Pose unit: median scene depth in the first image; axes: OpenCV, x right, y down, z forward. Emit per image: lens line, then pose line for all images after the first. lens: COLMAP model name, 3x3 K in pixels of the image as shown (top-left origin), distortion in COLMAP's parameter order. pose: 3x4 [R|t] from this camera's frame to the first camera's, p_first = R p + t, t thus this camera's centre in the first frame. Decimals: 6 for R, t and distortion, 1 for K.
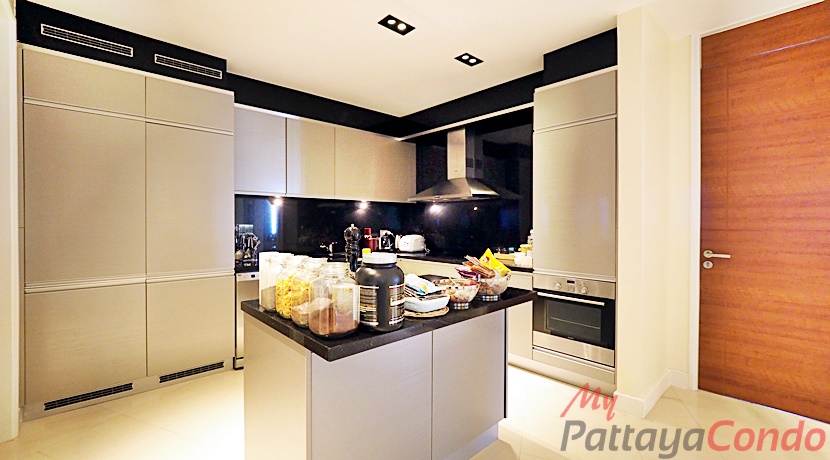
lens RADIAL K [[344.3, 0, 404.4], [0, 344.3, 225.3], [0, 0, 1]] dist [0.001074, 0.000189]
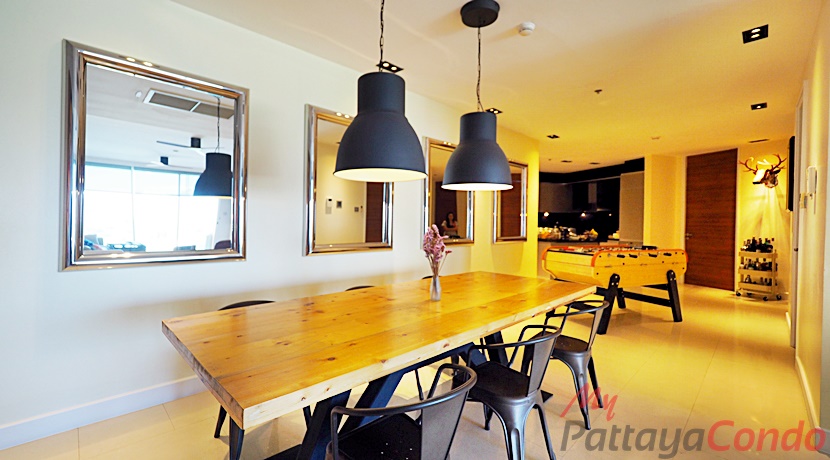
lens RADIAL K [[357.9, 0, 414.2], [0, 357.9, 225.1], [0, 0, 1]] dist [-0.001111, 0.009918]
pose [[0.925251, 0.015667, -0.379031, -0.054472], [-0.015683, 0.999872, 0.003045, 0.030560], [0.379030, 0.003127, 0.925379, -2.220106]]
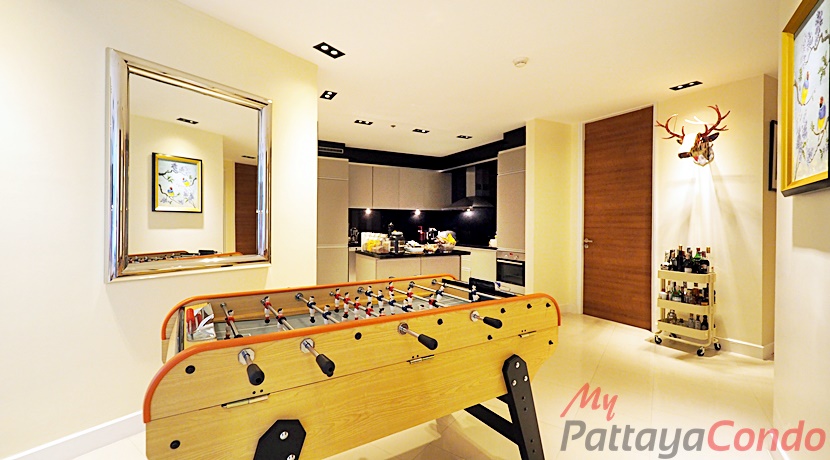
lens RADIAL K [[349.9, 0, 403.7], [0, 349.9, 225.7], [0, 0, 1]] dist [-0.000152, 0.000072]
pose [[0.968465, 0.007538, -0.249036, 0.350524], [-0.008093, 0.999967, -0.001207, 0.012124], [0.249019, 0.003184, 0.968493, -0.948733]]
